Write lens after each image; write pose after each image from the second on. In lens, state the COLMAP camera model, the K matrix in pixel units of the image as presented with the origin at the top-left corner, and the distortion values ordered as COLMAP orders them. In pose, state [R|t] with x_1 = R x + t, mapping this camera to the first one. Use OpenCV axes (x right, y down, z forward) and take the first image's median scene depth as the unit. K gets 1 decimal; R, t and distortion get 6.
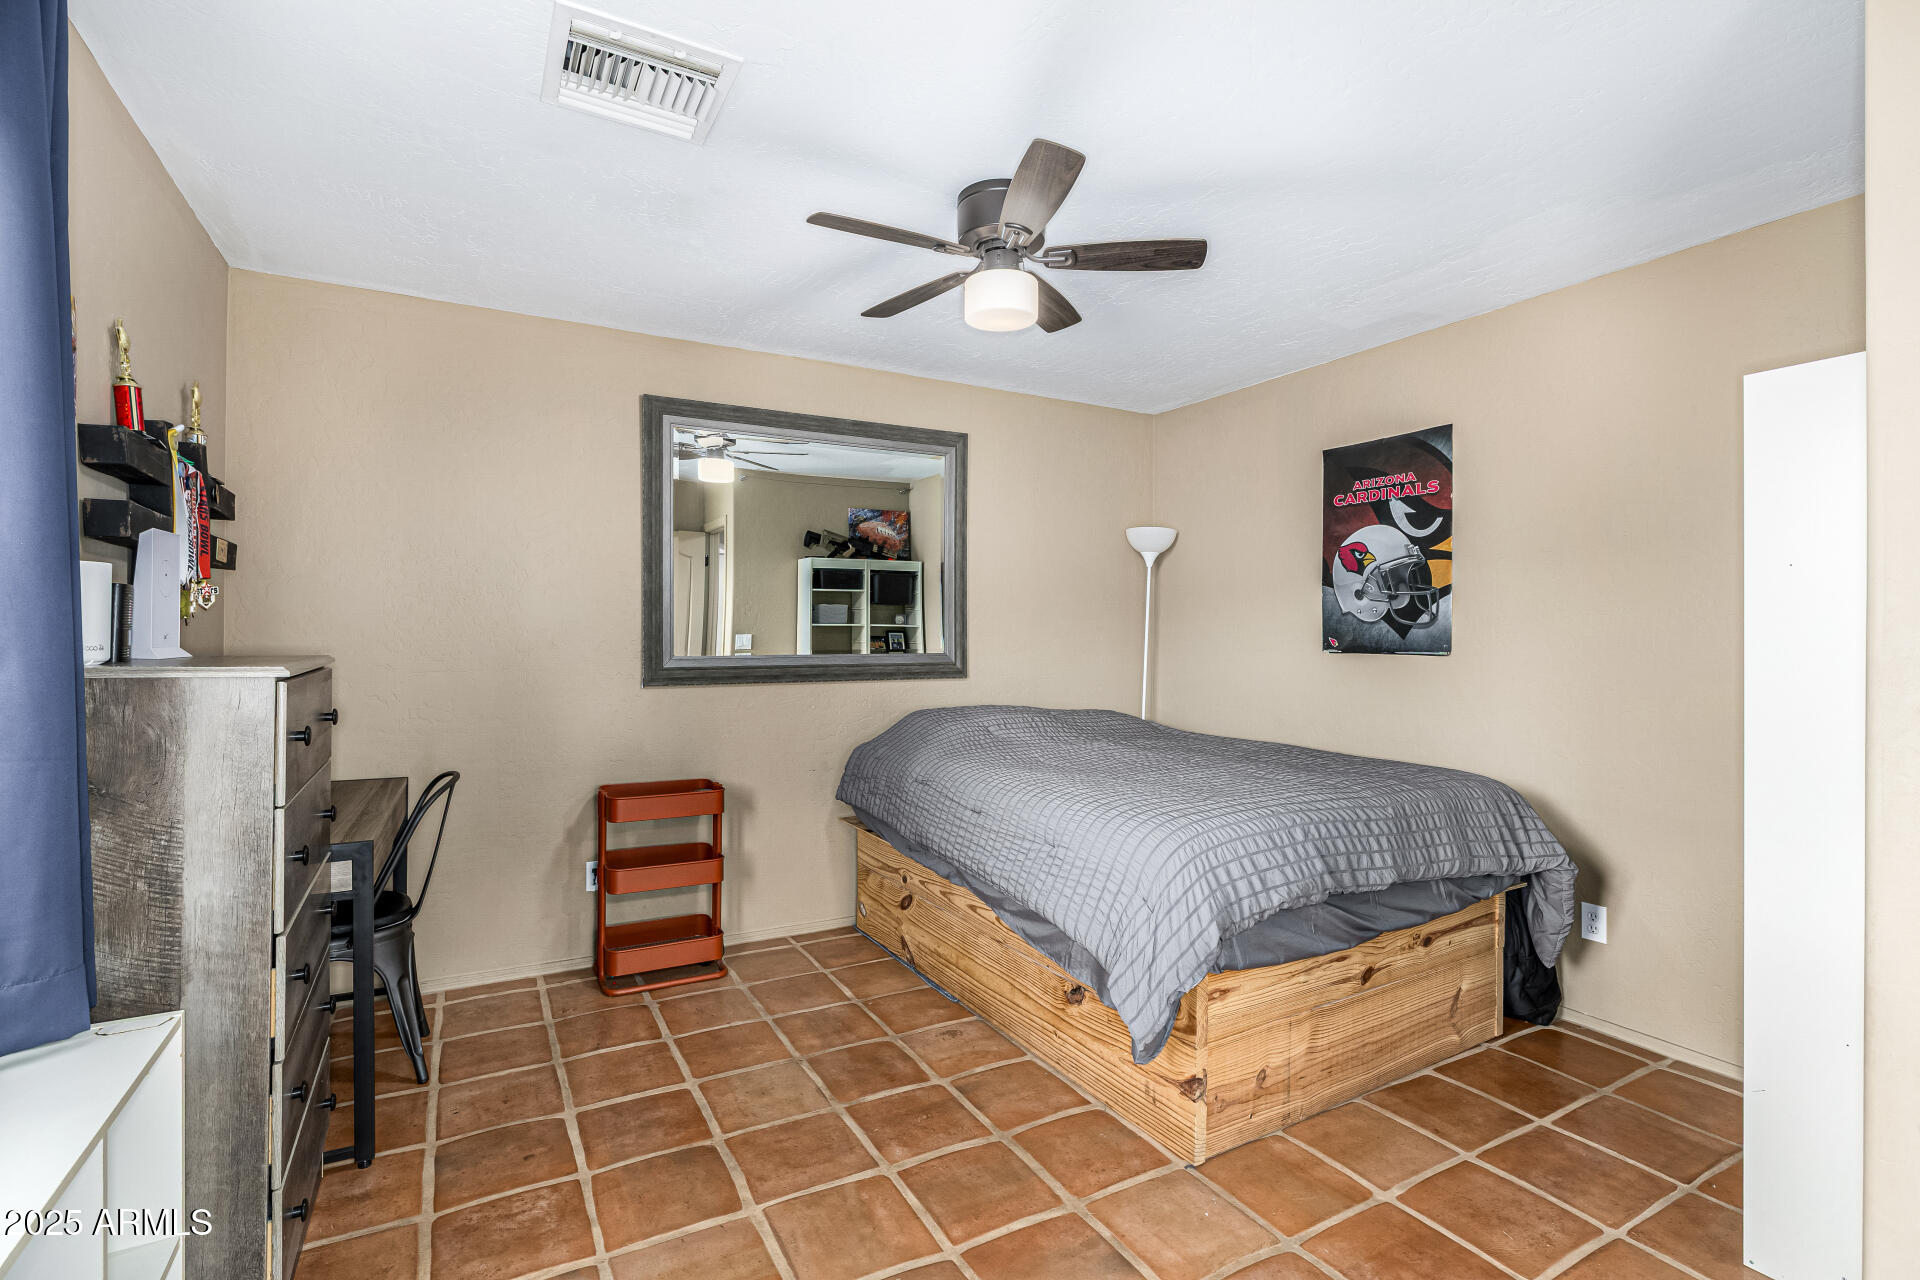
lens RADIAL K [[903.4, 0, 955.7], [0, 903.4, 636.0], [0, 0, 1]] dist [0.001514, -0.001125]
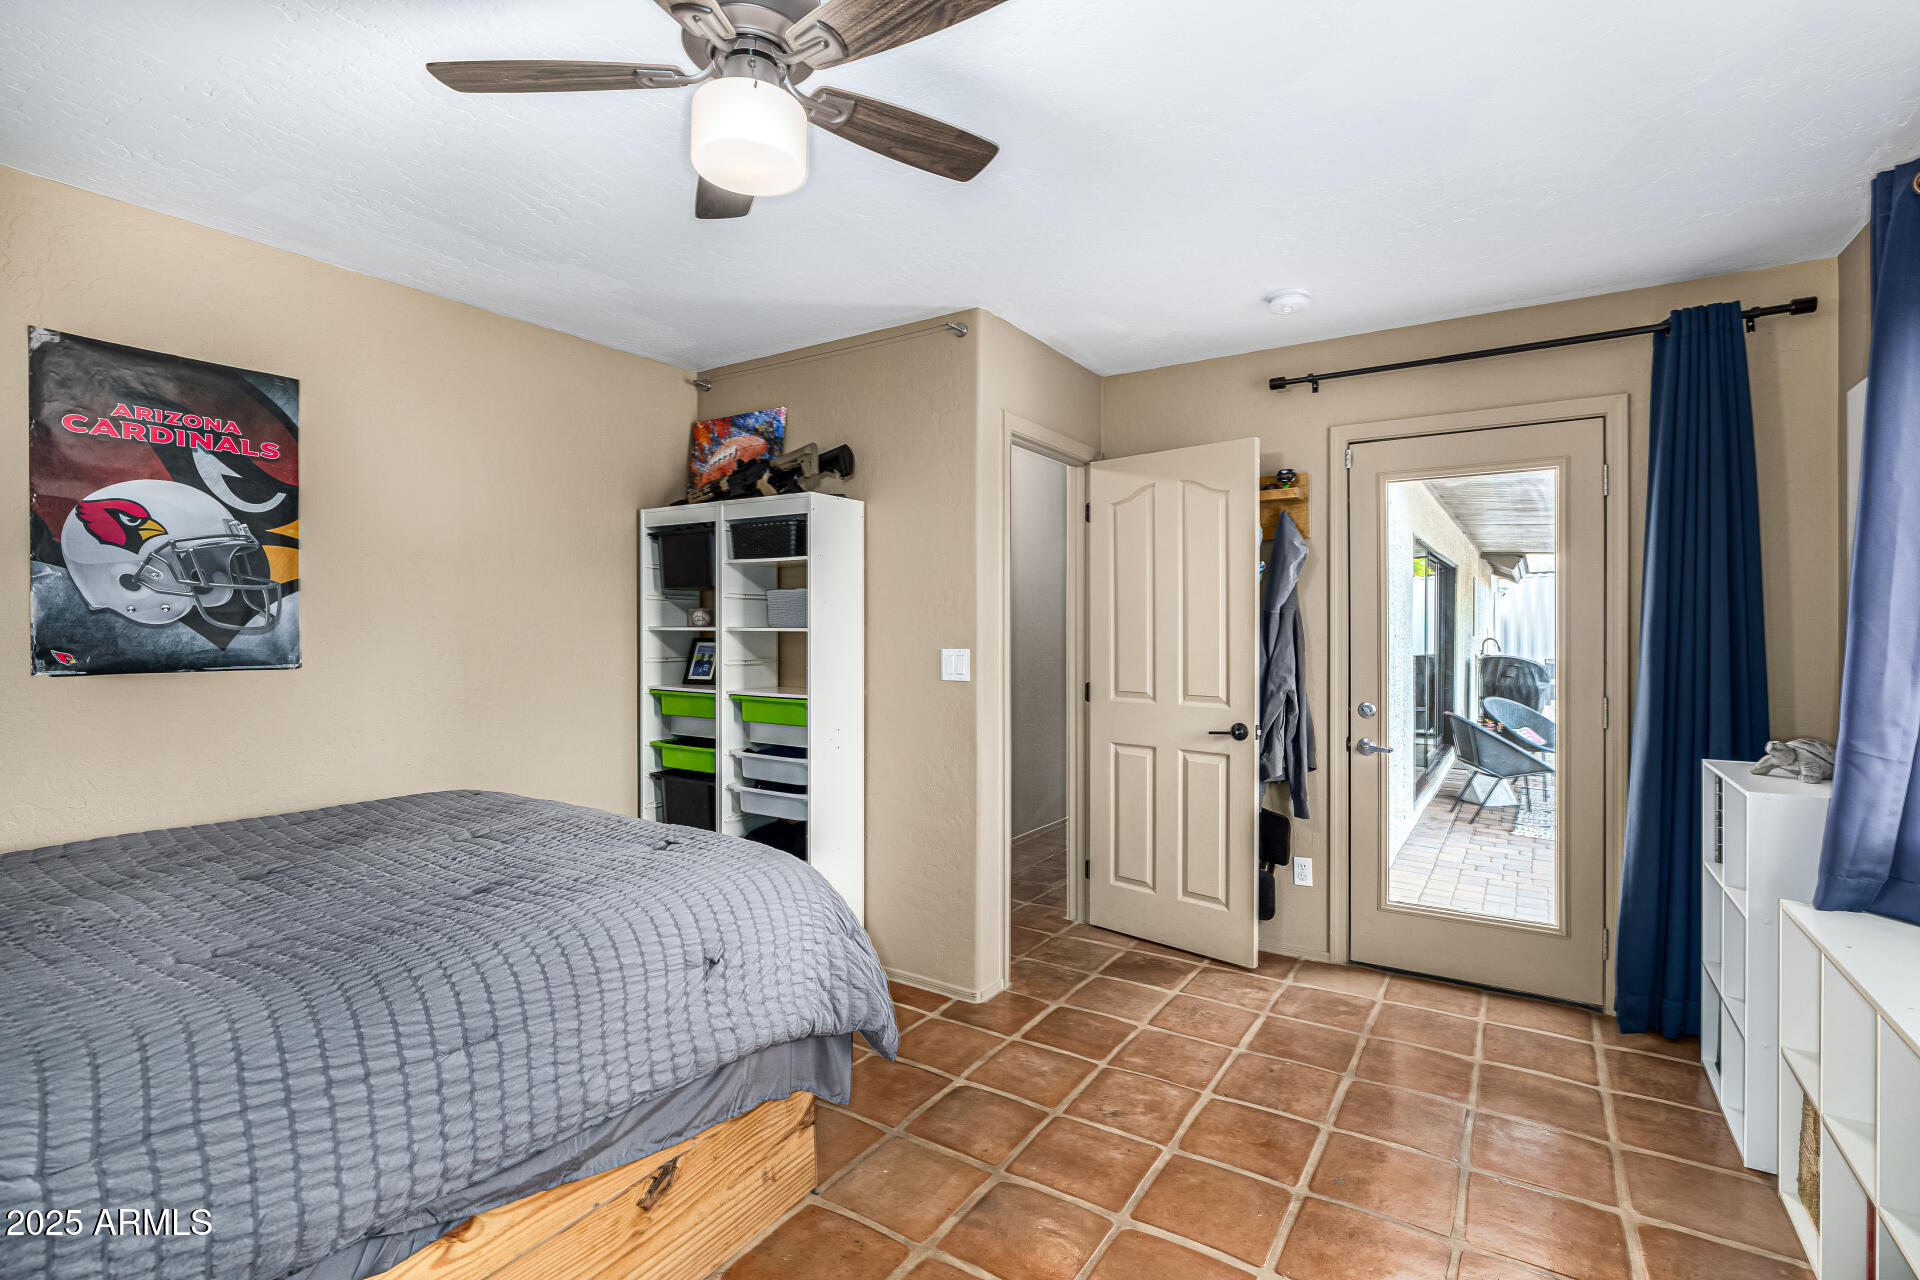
lens RADIAL K [[903.4, 0, 948.9], [0, 903.4, 636.7], [0, 0, 1]] dist [0.001514, -0.001125]
pose [[-0.469588, -0.015848, 0.882744, -0.415762], [-0.002029, 0.999856, 0.016871, -0.020070], [-0.882883, 0.006132, -0.469552, 0.828796]]
